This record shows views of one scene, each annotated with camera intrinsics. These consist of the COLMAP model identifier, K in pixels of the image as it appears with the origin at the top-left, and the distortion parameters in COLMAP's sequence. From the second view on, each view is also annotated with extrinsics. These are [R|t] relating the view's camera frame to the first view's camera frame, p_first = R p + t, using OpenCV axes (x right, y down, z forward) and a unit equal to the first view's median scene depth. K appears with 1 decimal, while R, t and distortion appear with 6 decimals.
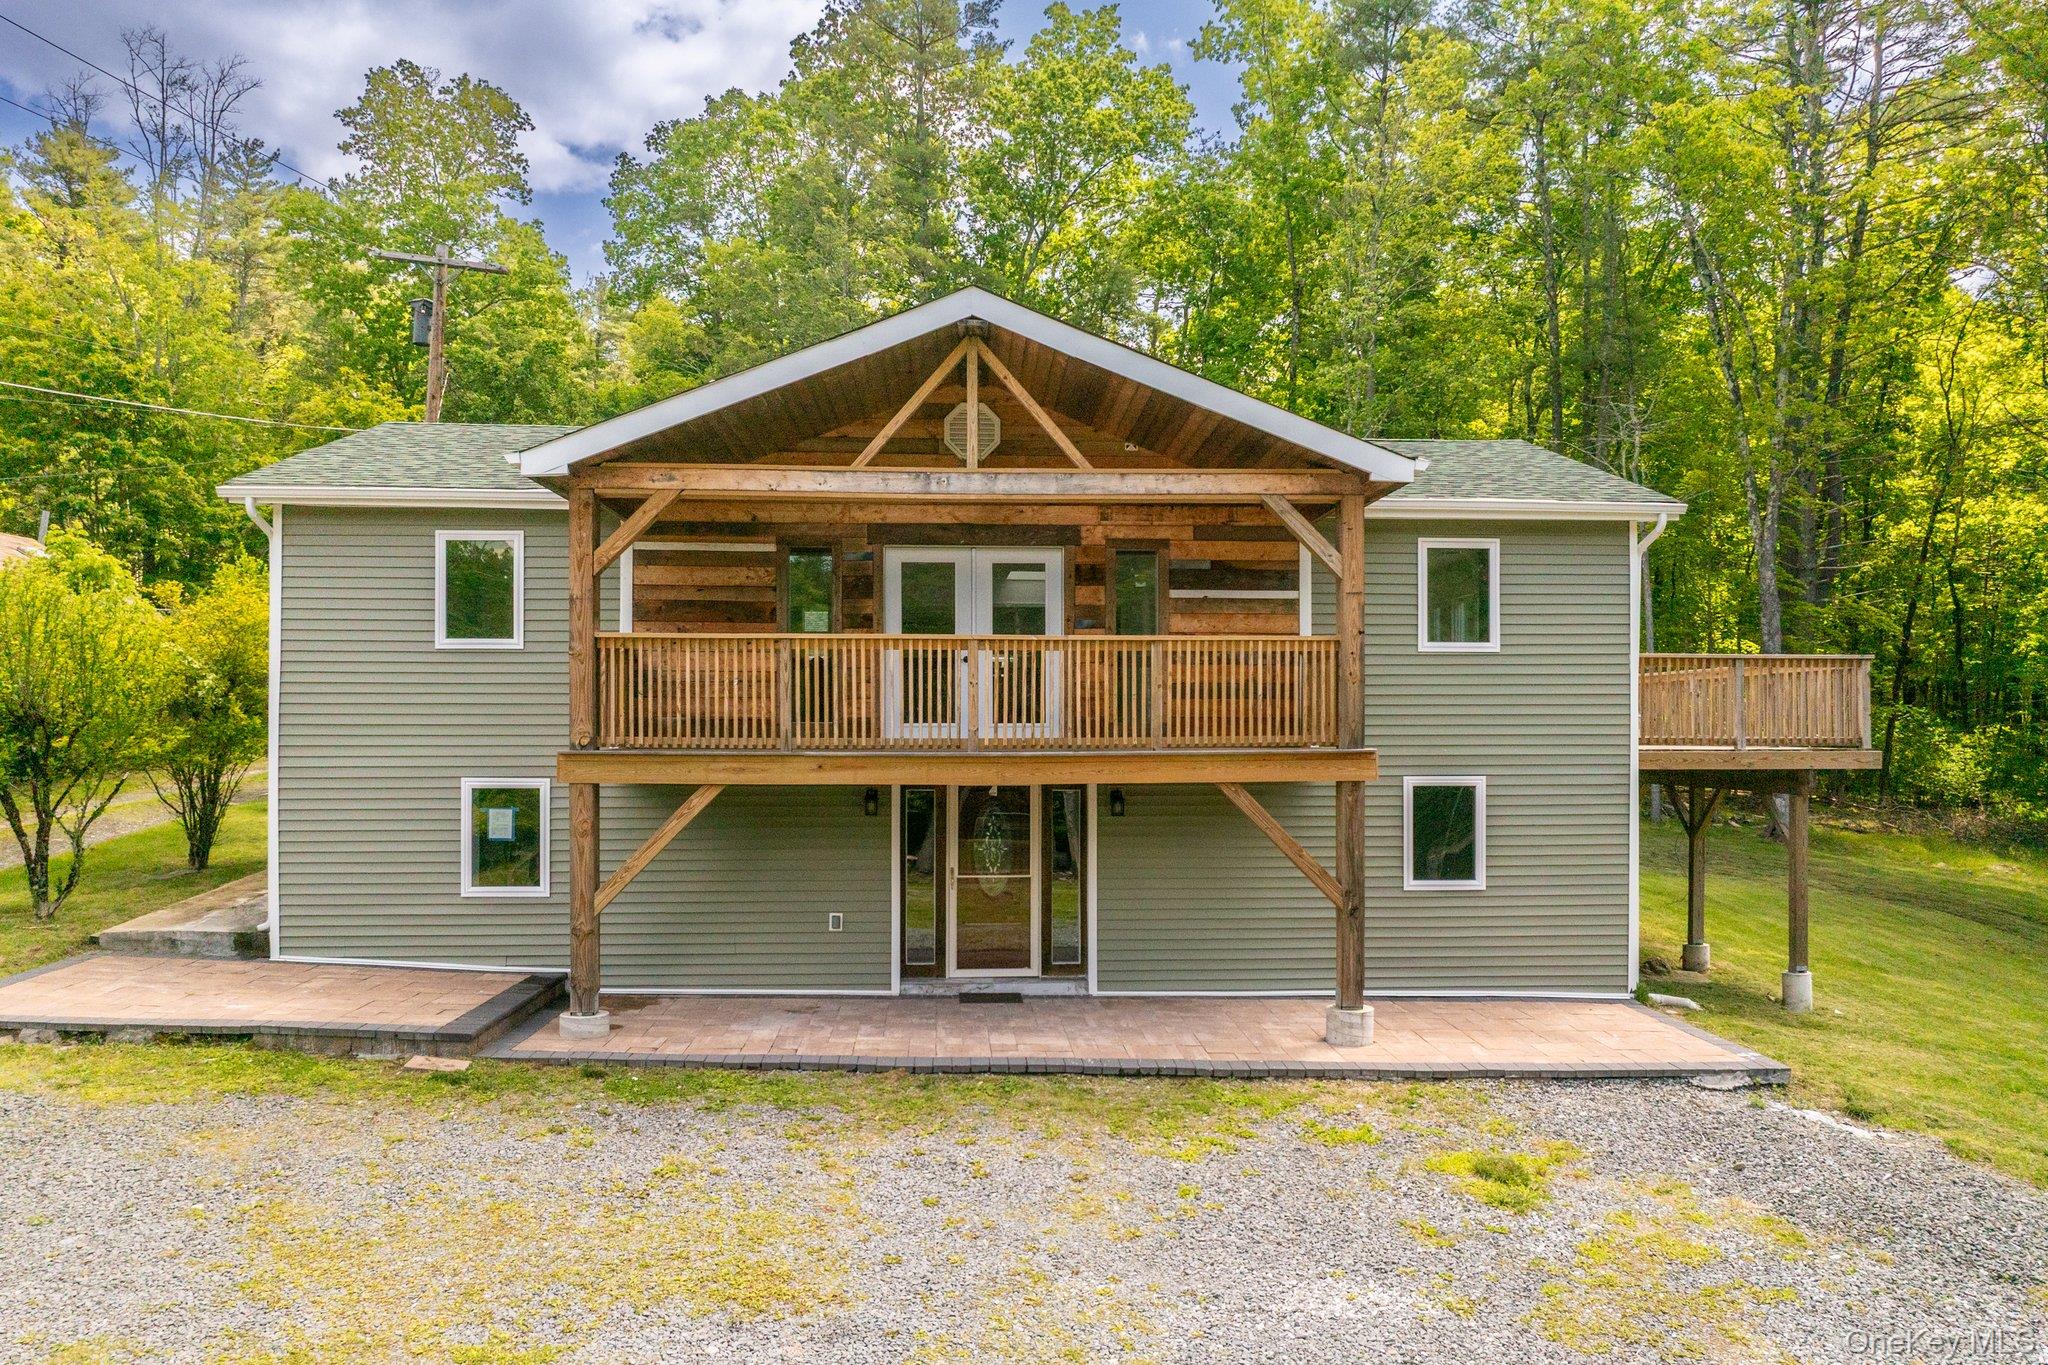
lens RADIAL K [[1459.0, 0, 1028.4], [0, 1459.0, 736.7], [0, 0, 1]] dist [-0.007143, -0.038766]
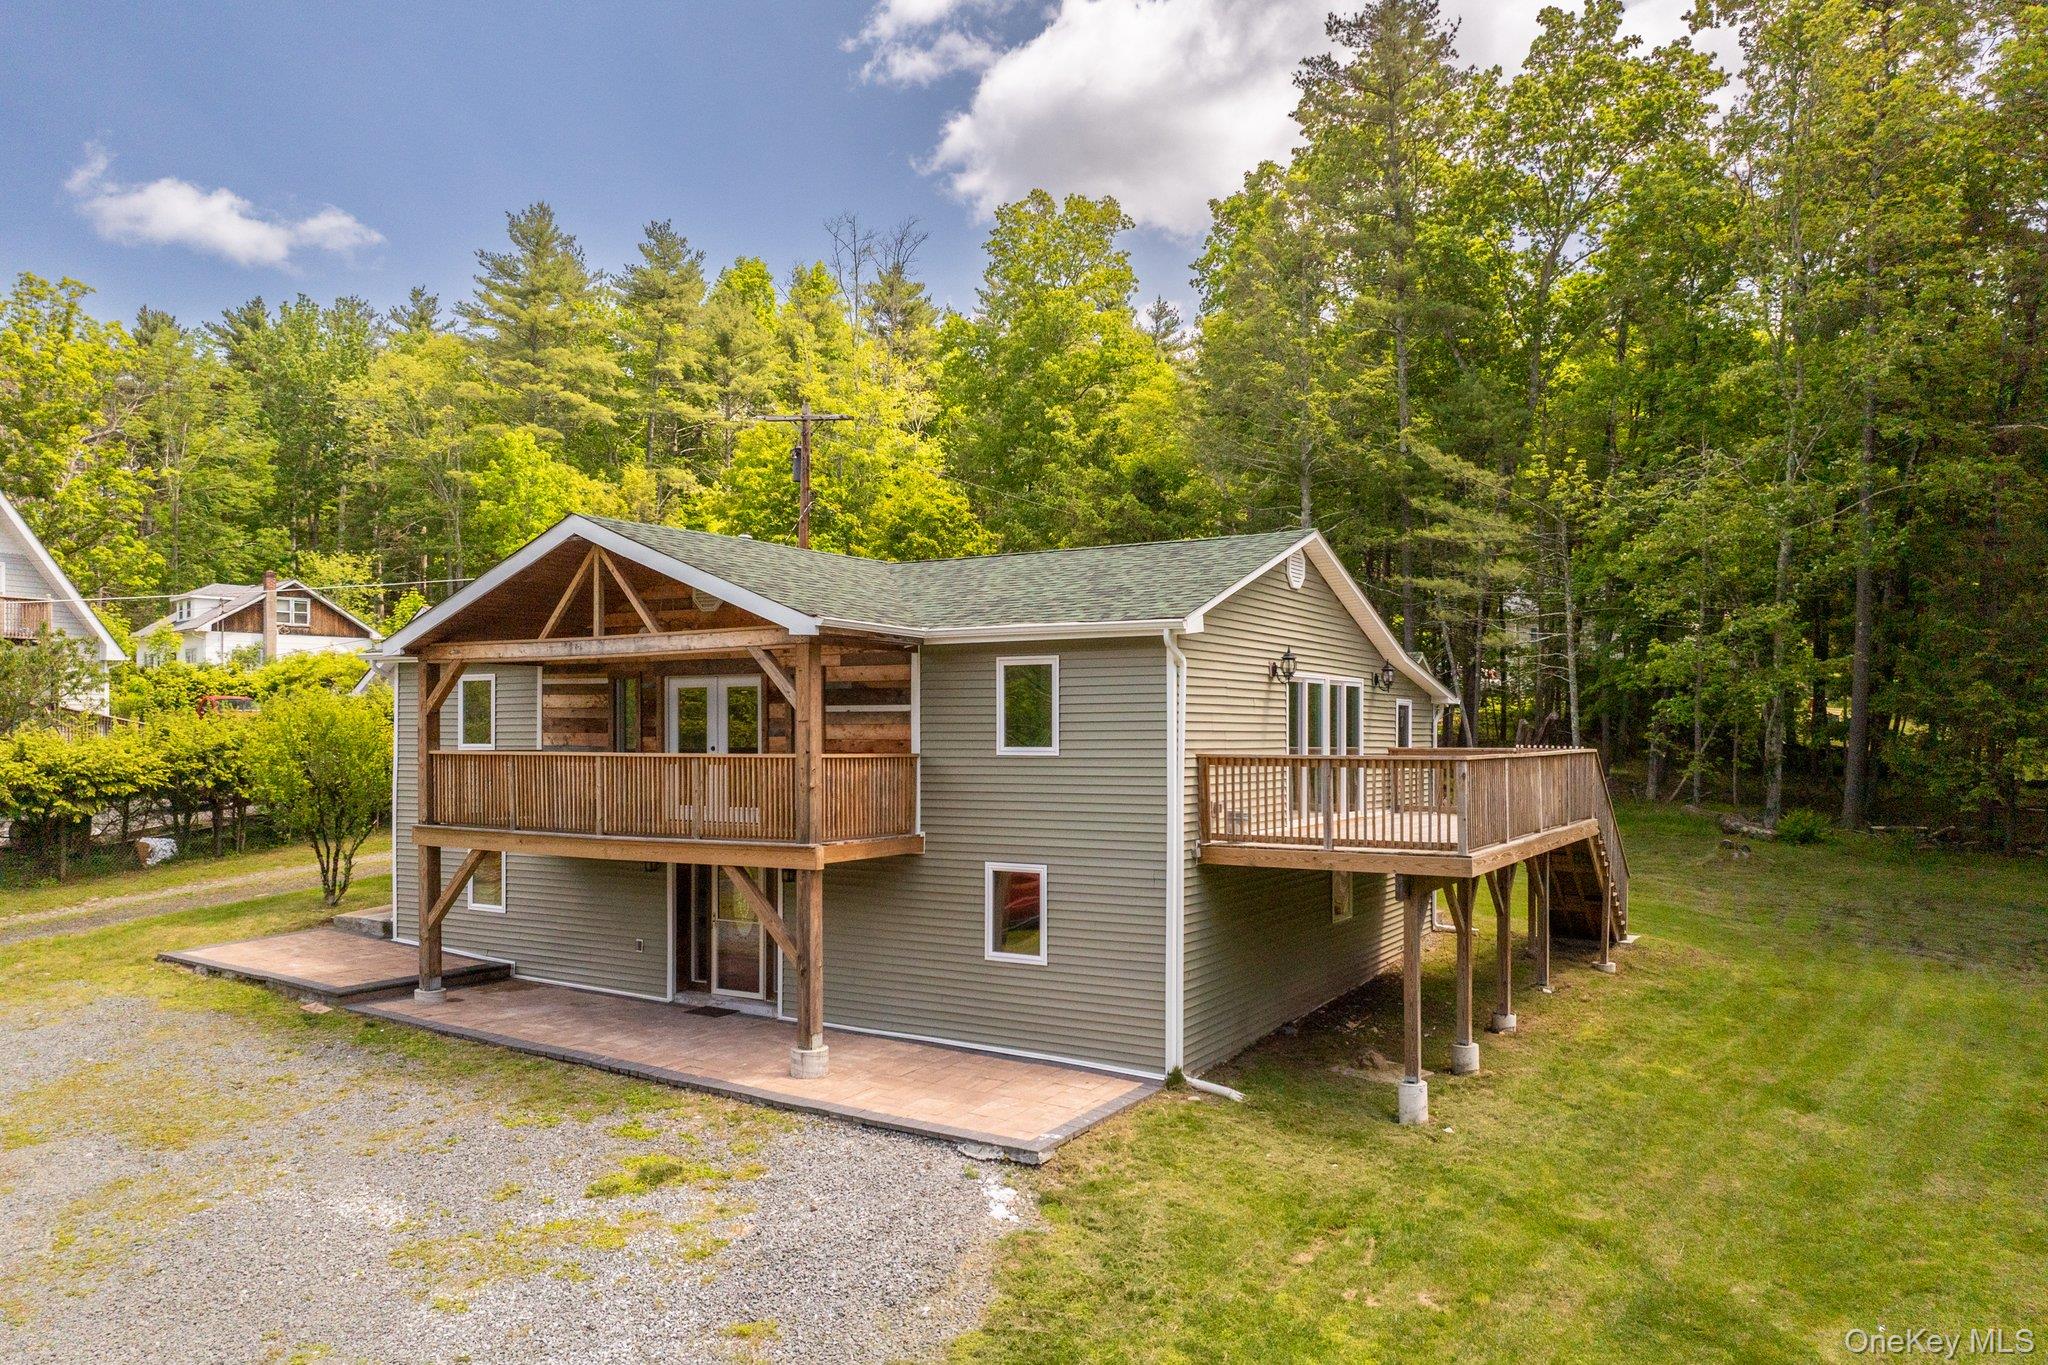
lens RADIAL K [[1459.0, 0, 1028.4], [0, 1459.0, 736.7], [0, 0, 1]] dist [-0.007143, -0.038766]
pose [[0.812788, 0.001662, -0.582557, 1.028573], [-0.000867, 0.999998, 0.001644, -0.080054], [0.582558, -0.000831, 0.812788, 0.076614]]
